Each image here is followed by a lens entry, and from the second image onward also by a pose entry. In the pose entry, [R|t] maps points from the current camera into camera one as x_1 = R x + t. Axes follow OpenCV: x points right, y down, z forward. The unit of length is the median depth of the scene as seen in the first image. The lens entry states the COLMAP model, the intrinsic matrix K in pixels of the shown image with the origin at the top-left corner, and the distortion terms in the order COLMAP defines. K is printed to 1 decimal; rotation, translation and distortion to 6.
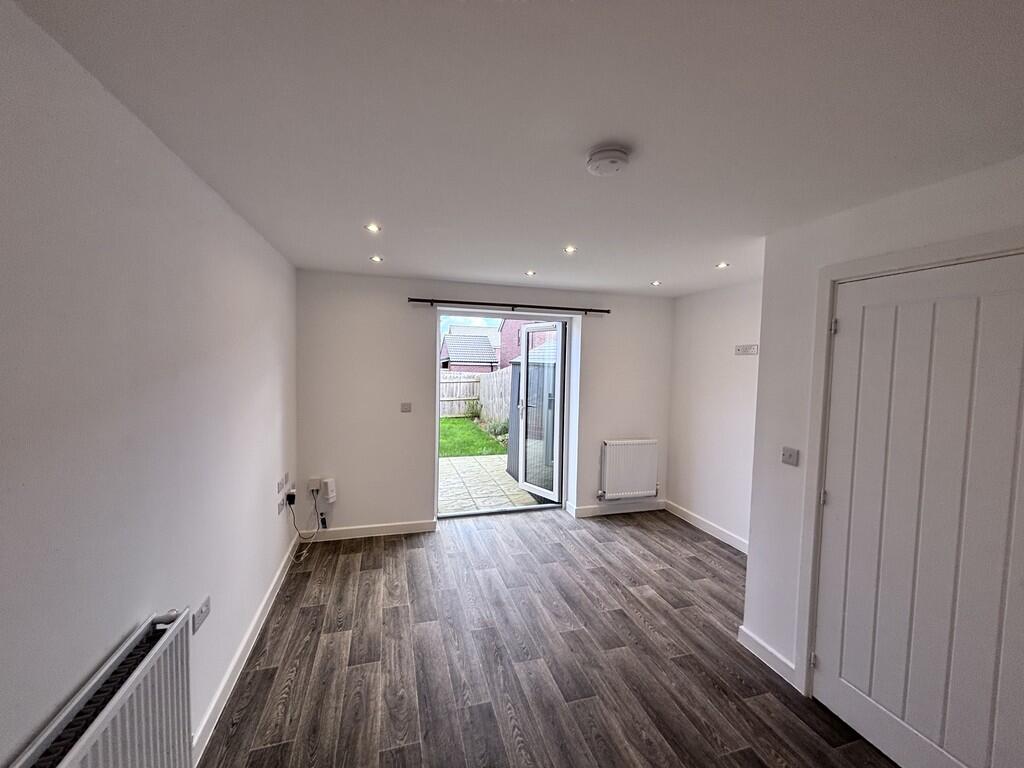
lens RADIAL K [[413.3, 0, 513.8], [0, 413.3, 383.2], [0, 0, 1]] dist [-0.000209, -0.000201]
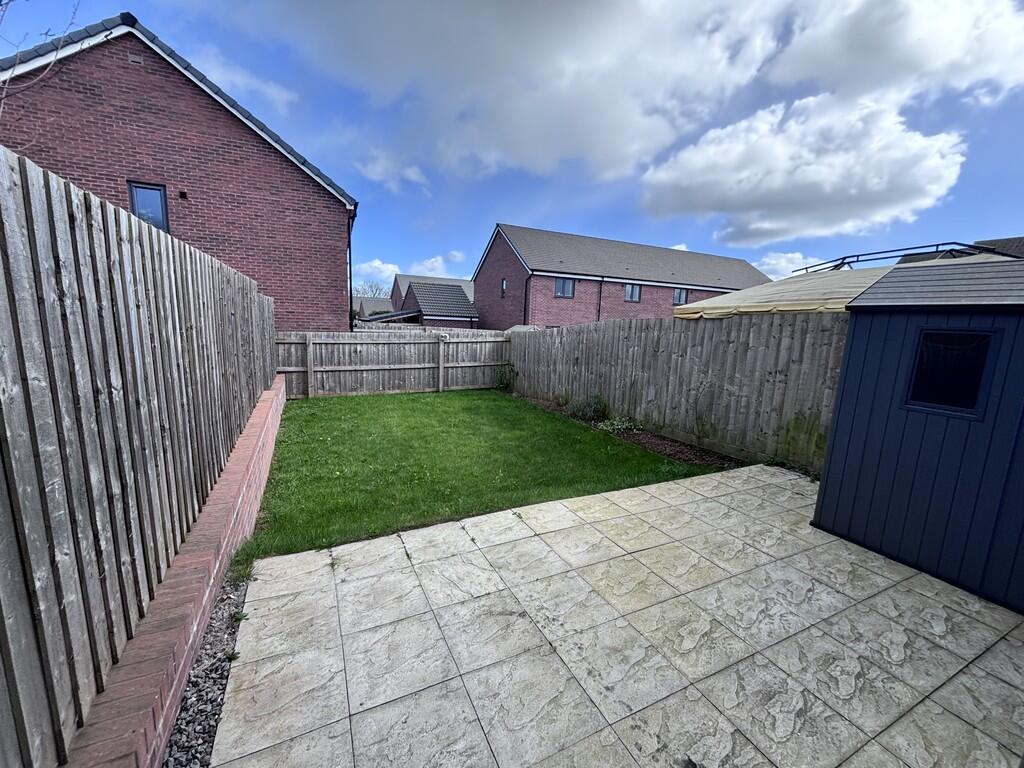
lens RADIAL K [[413.3, 0, 511.0], [0, 413.3, 387.8], [0, 0, 1]] dist [-0.000209, -0.000201]
pose [[0.988772, -0.011642, 0.148977, -0.197009], [-0.005238, 0.993647, 0.112416, -0.004648], [-0.149339, -0.111934, 0.982430, 0.248439]]
